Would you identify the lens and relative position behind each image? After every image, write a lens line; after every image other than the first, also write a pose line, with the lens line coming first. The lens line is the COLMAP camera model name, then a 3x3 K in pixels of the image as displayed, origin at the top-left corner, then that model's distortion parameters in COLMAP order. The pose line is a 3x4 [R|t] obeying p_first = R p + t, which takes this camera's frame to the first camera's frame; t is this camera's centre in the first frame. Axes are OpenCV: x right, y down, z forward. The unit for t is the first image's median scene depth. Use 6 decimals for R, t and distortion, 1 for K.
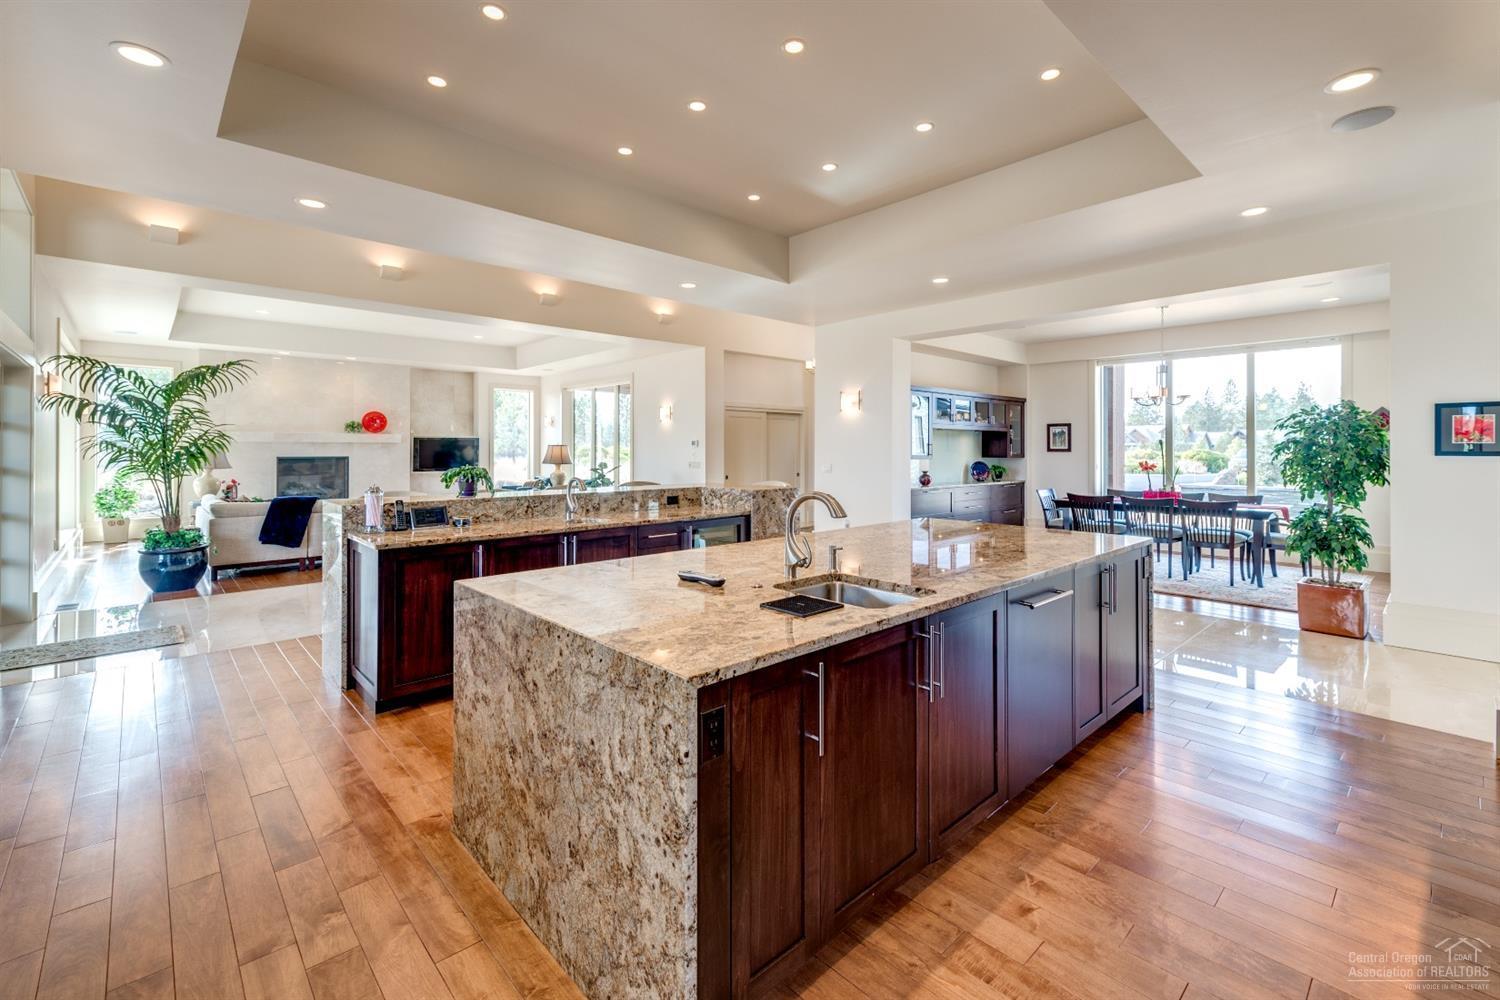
lens RADIAL K [[655.2, 0, 766.2], [0, 655.2, 445.4], [0, 0, 1]] dist [0.002617, 0.000096]
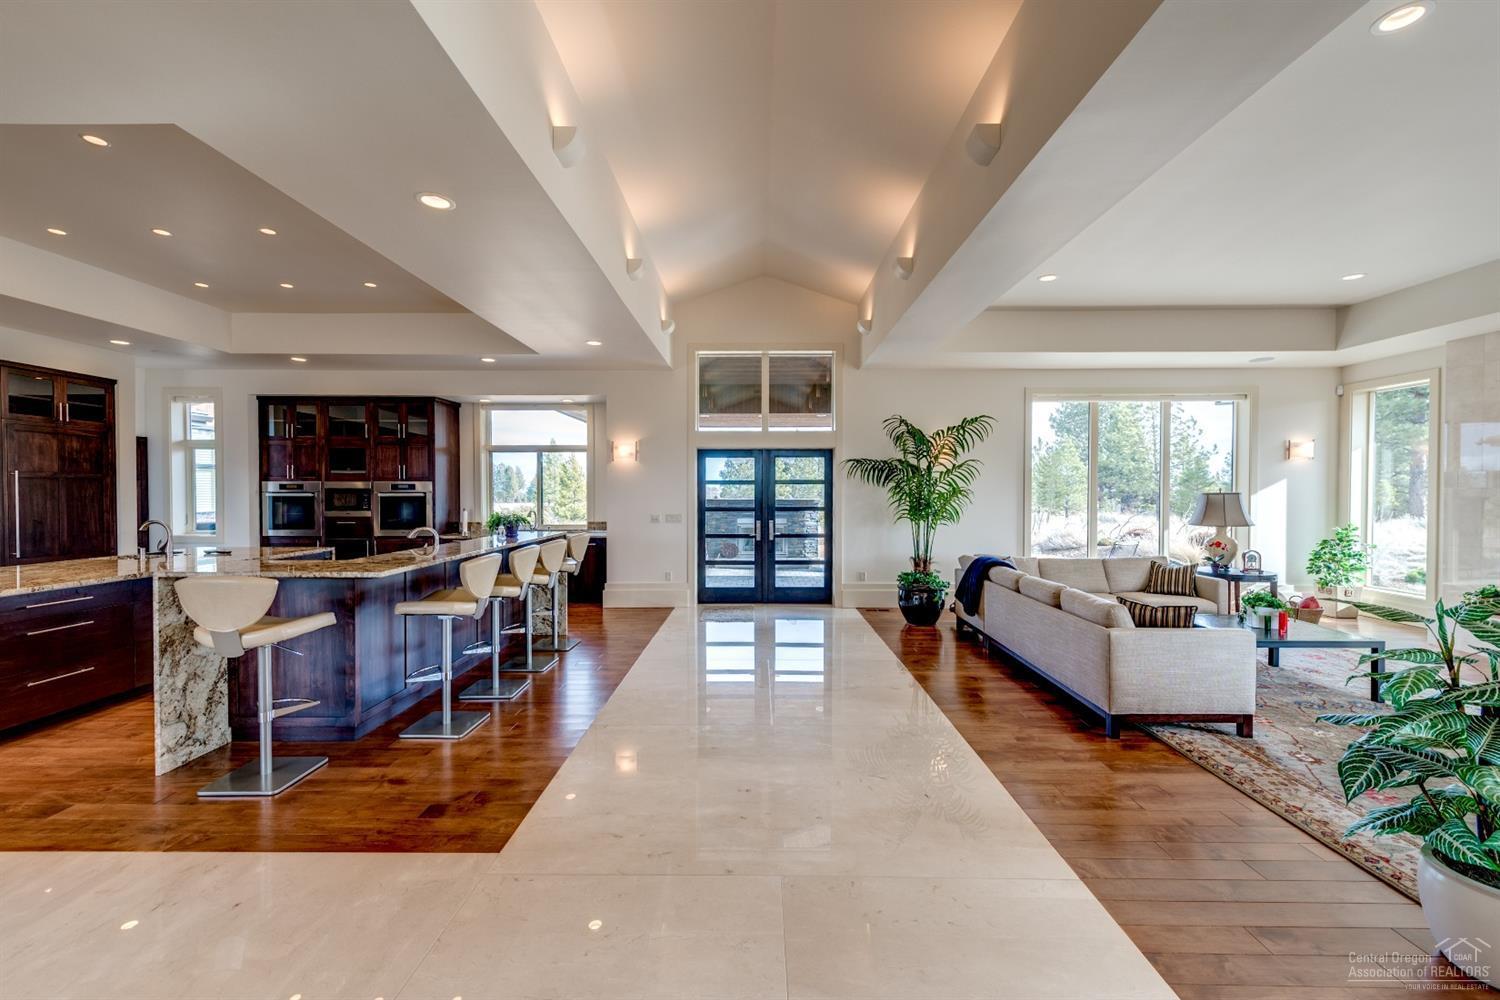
lens RADIAL K [[610.6, 0, 750.0], [0, 610.6, 500.0], [0, 0, 1]] dist [0.009069, -0.000439]
pose [[-0.695162, 0.010455, -0.718777, 0.060130], [0.004512, 0.999938, 0.010181, -0.005780], [0.718839, 0.003834, -0.695167, 1.394380]]
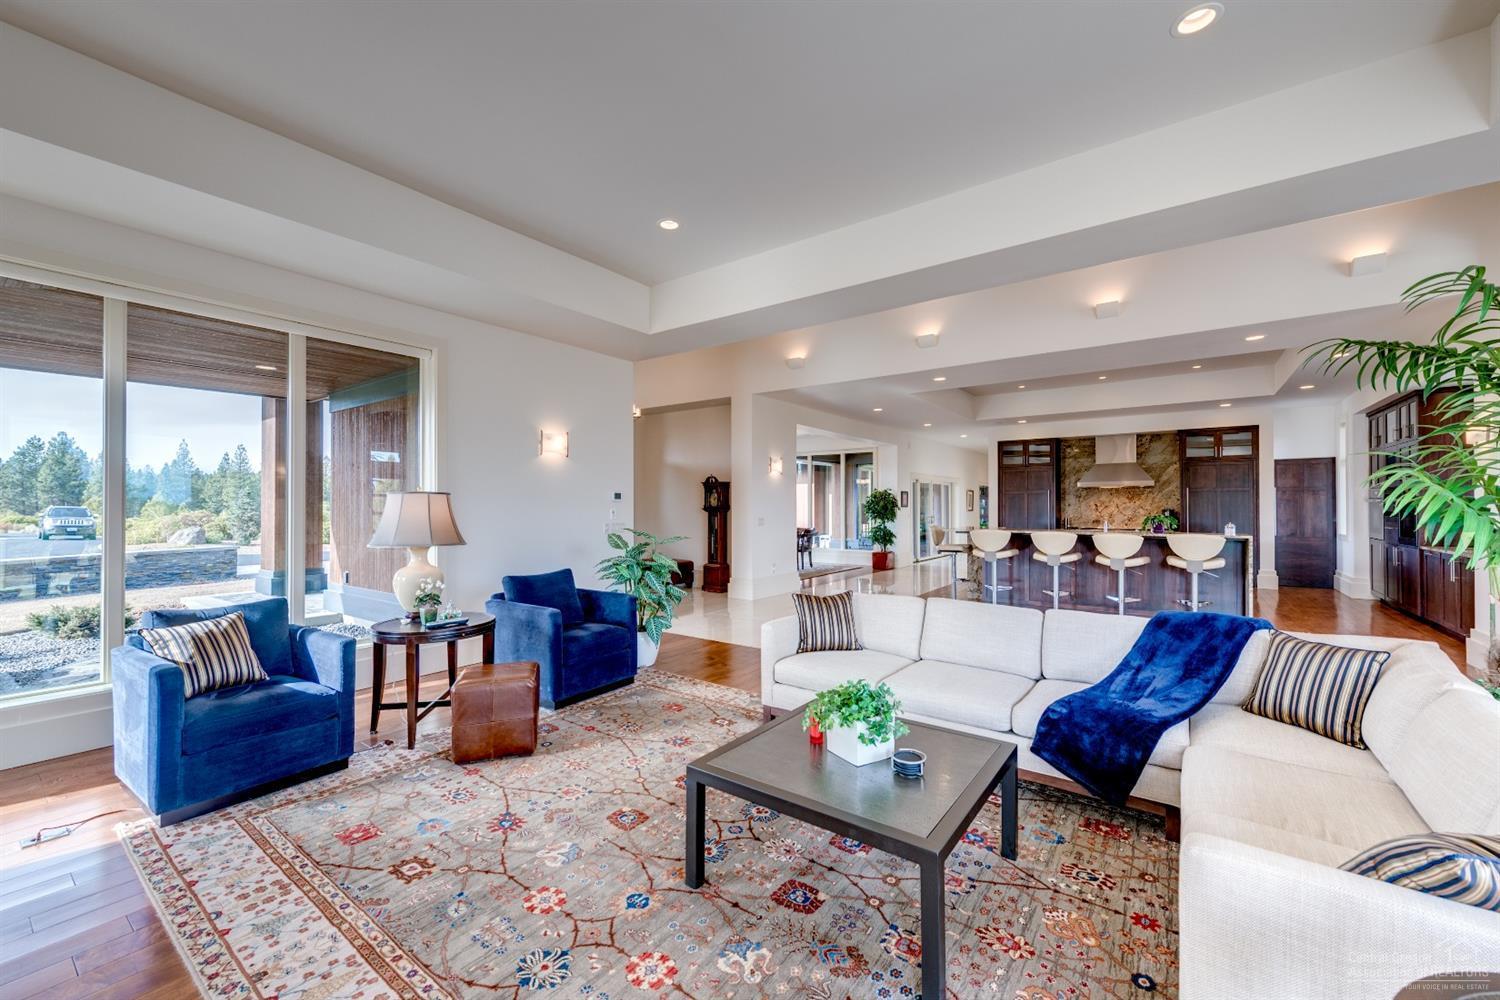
lens RADIAL K [[594.9, 0, 750.0], [0, 594.9, 500.0], [0, 0, 1]] dist [0.018761, -0.007902]
pose [[-0.184982, 0.009410, 0.982697, -1.105735], [-0.005644, 0.999927, -0.010638, 0.010535], [-0.982726, -0.007514, -0.184915, 1.446232]]
